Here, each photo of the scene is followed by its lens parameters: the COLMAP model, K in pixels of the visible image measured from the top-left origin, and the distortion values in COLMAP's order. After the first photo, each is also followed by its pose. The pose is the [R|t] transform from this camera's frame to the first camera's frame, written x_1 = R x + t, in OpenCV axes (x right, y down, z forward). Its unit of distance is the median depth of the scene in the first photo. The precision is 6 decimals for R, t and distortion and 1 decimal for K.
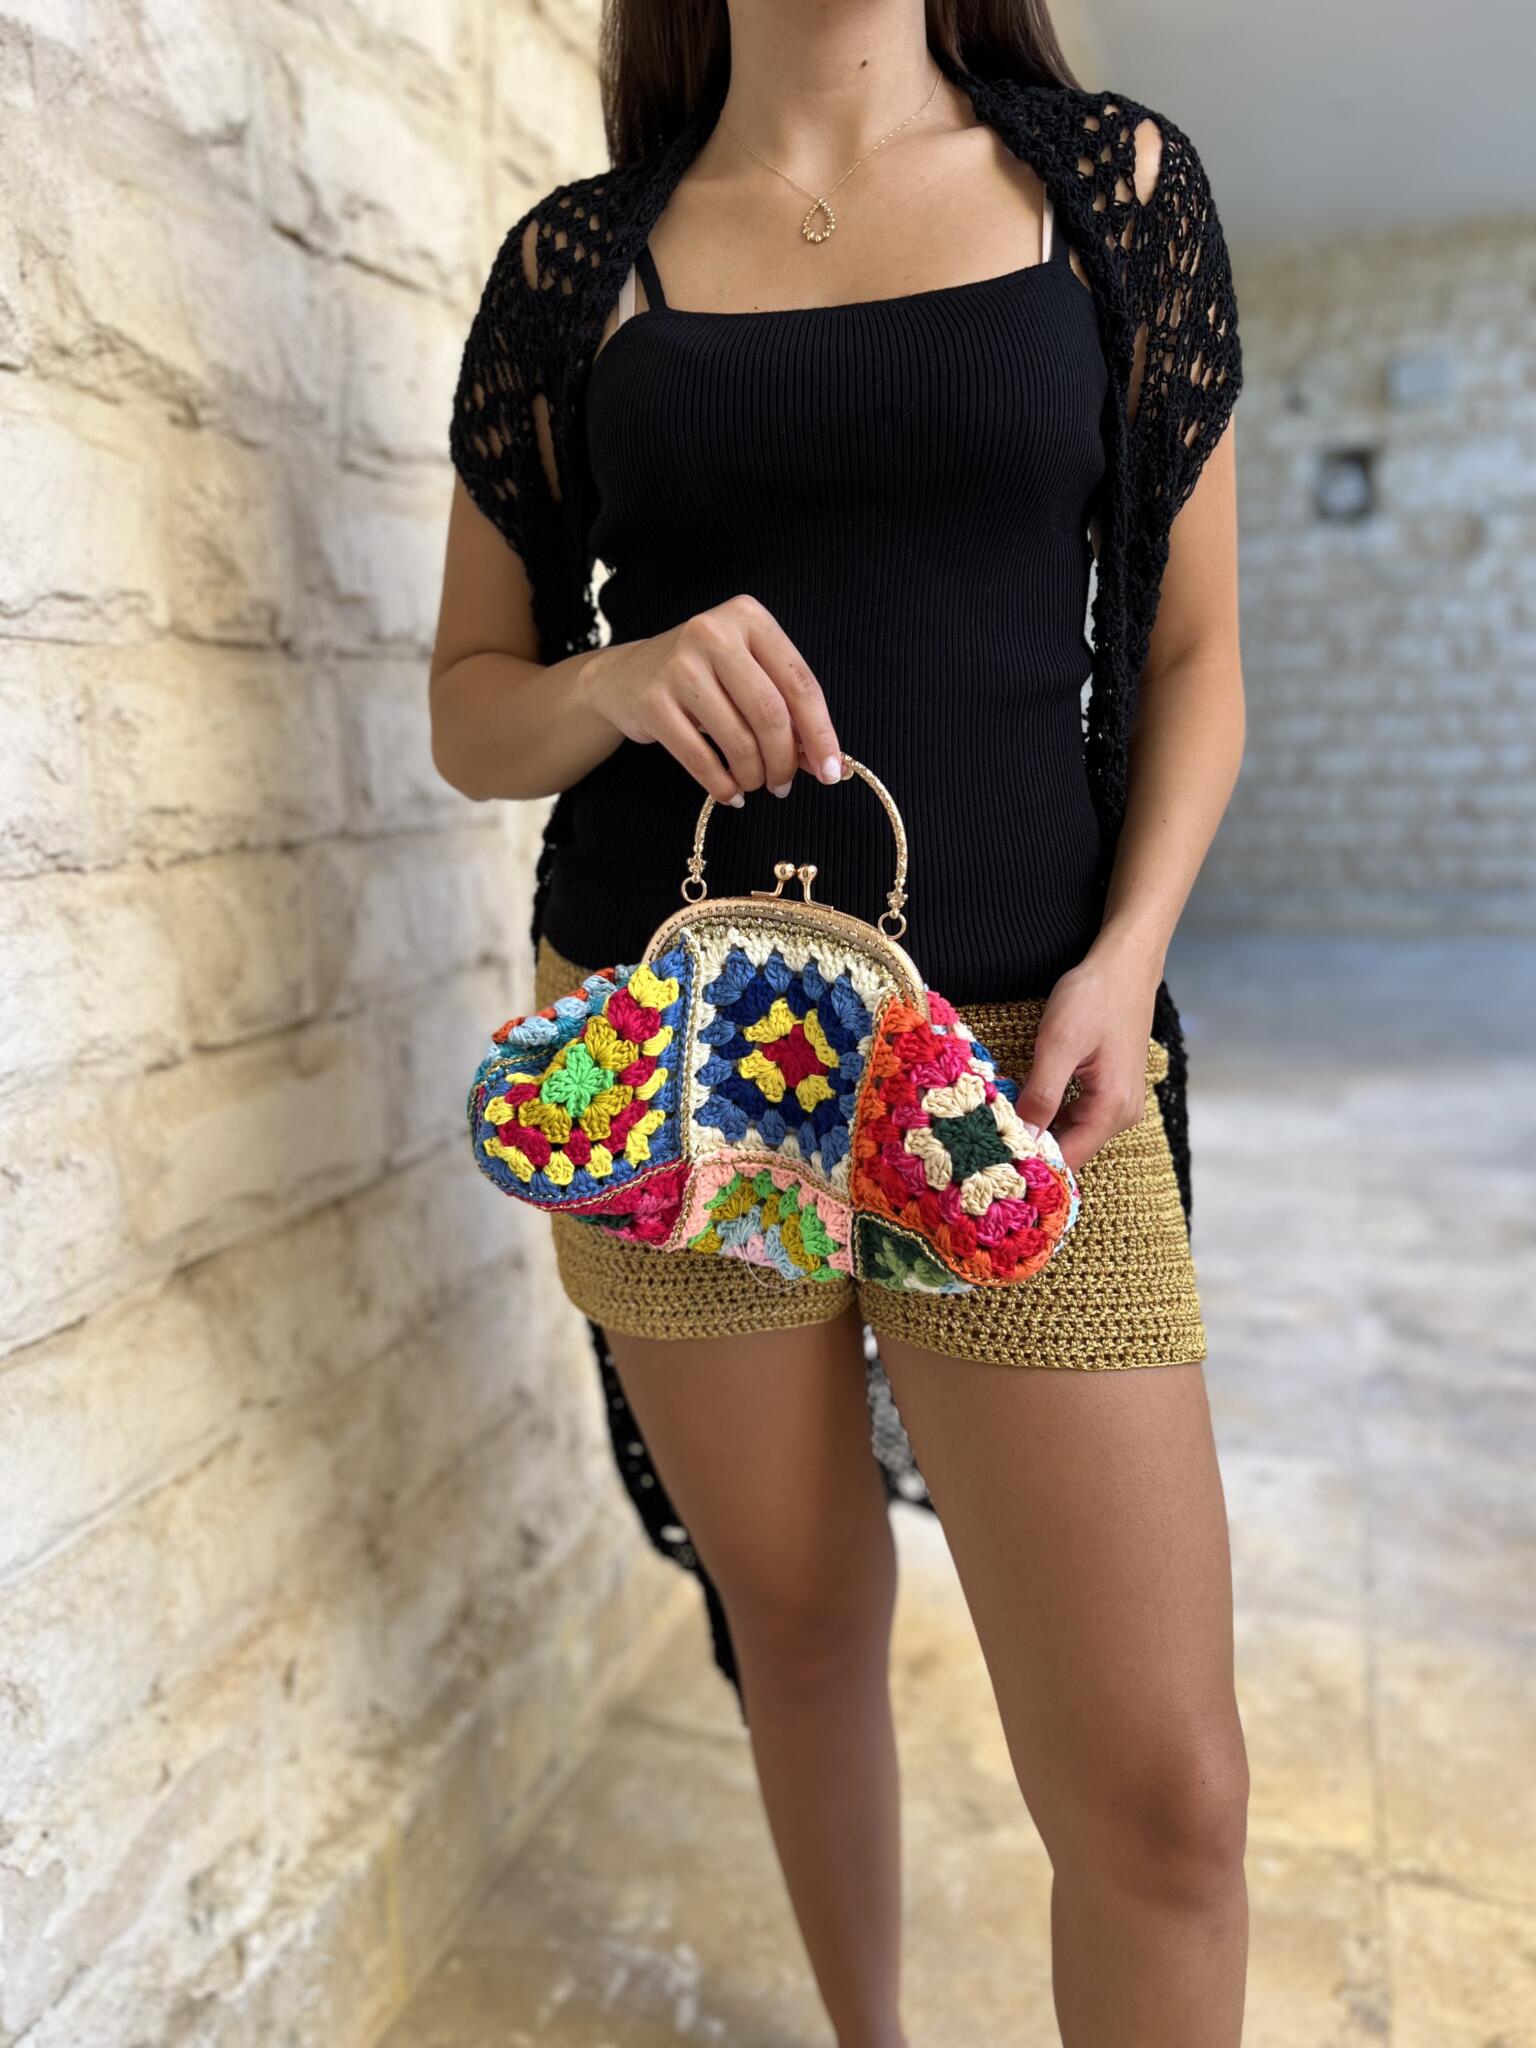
lens RADIAL K [[1555.3, 0, 768.0], [0, 1555.3, 1024.0], [0, 0, 1]] dist [0.008638, -0.006835]
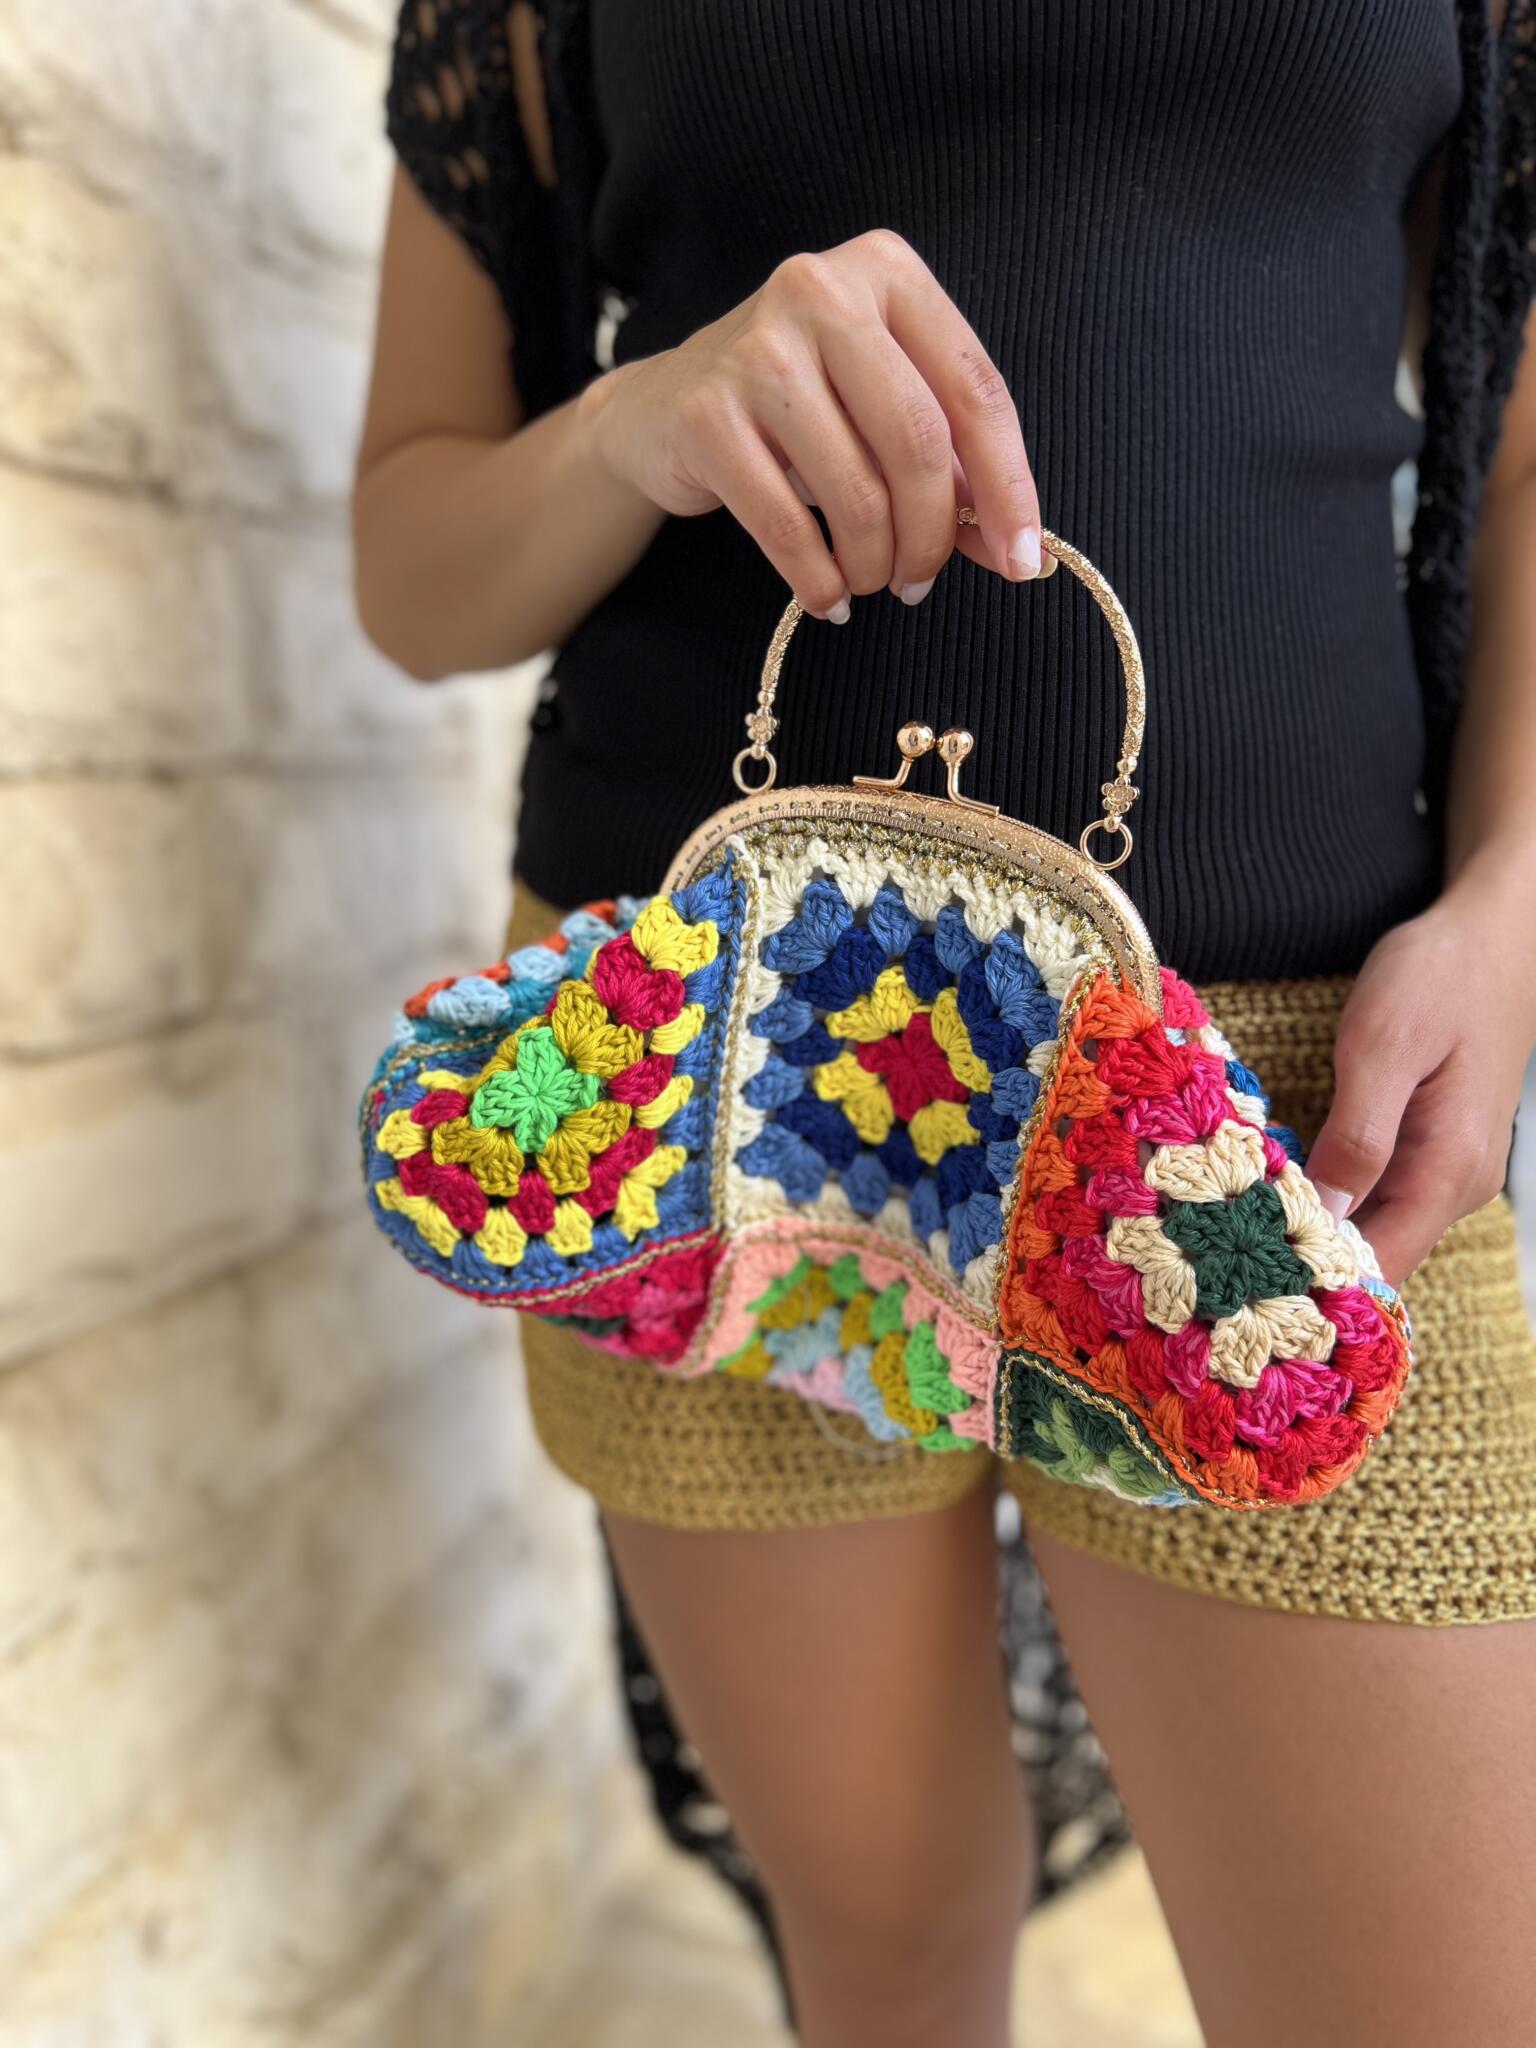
lens RADIAL K [[1574.2, 0, 768.0], [0, 1574.2, 1024.0], [0, 0, 1]] dist [-0.002304, -0.007152]
pose [[0.999833, 0.010263, -0.015117, -0.018770], [-0.010412, 0.999897, -0.009829, 0.004952], [0.015014, 0.009985, 0.999837, 0.292318]]
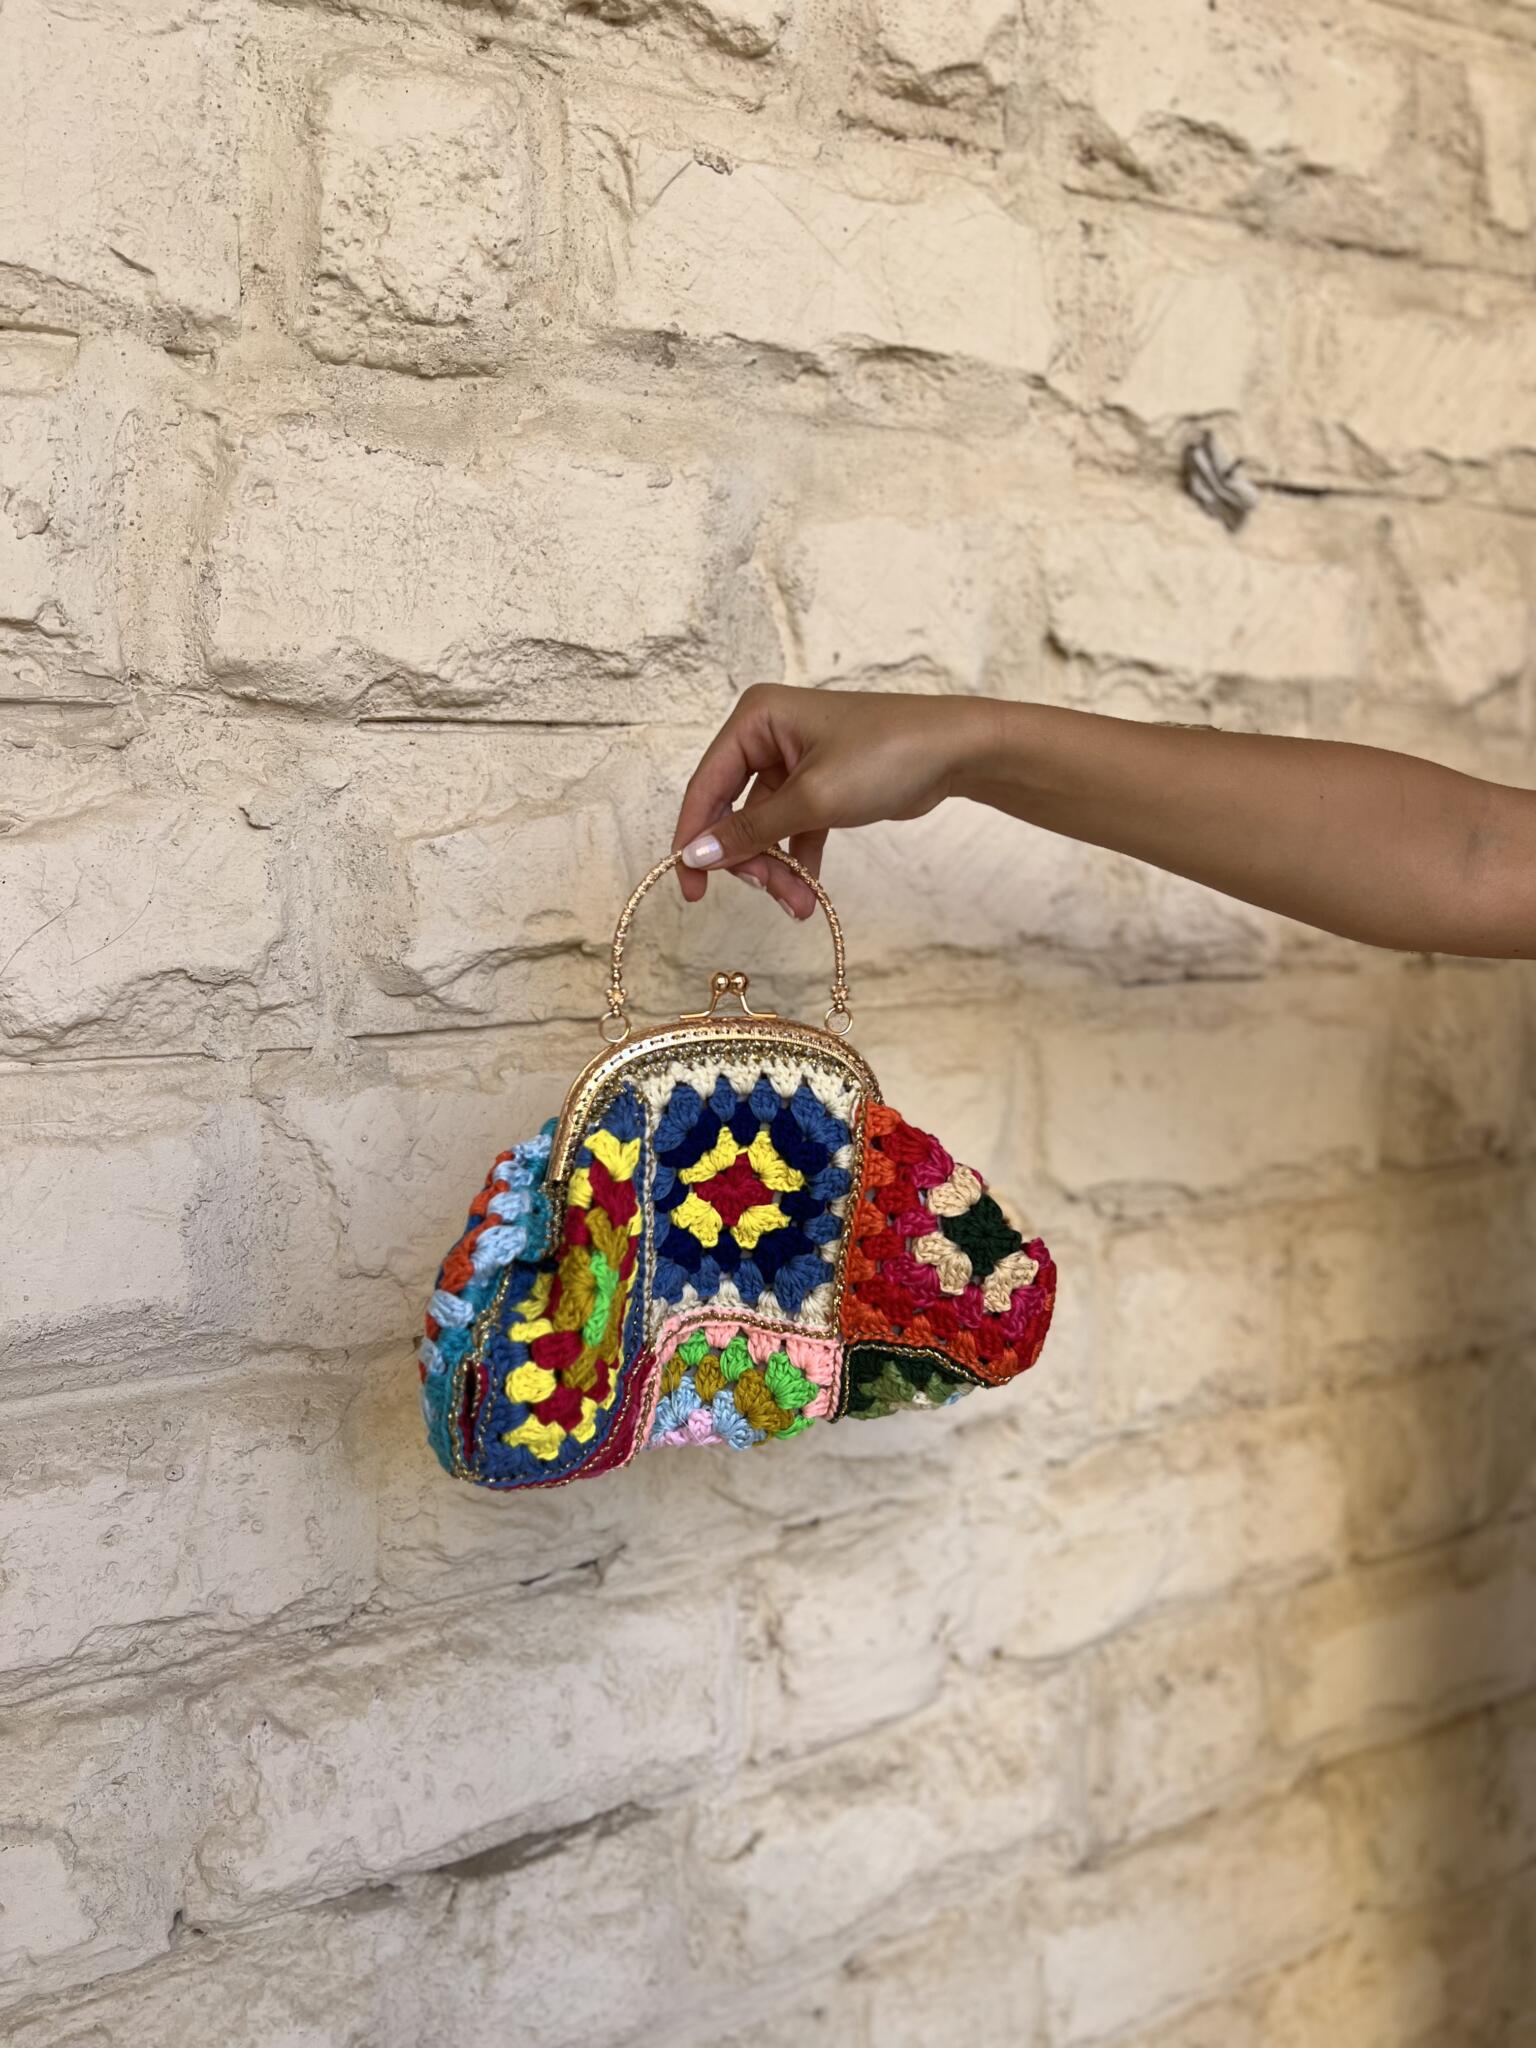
lens RADIAL K [[1550.1, 0, 777.2], [0, 1550.1, 1025.0], [0, 0, 1]] dist [0.046690, -0.054686]
pose [[0.725237, 0.097163, -0.681609, 0.024160], [-0.125595, 0.992051, 0.007783, -0.277783], [0.676947, 0.079962, 0.731675, -0.038234]]
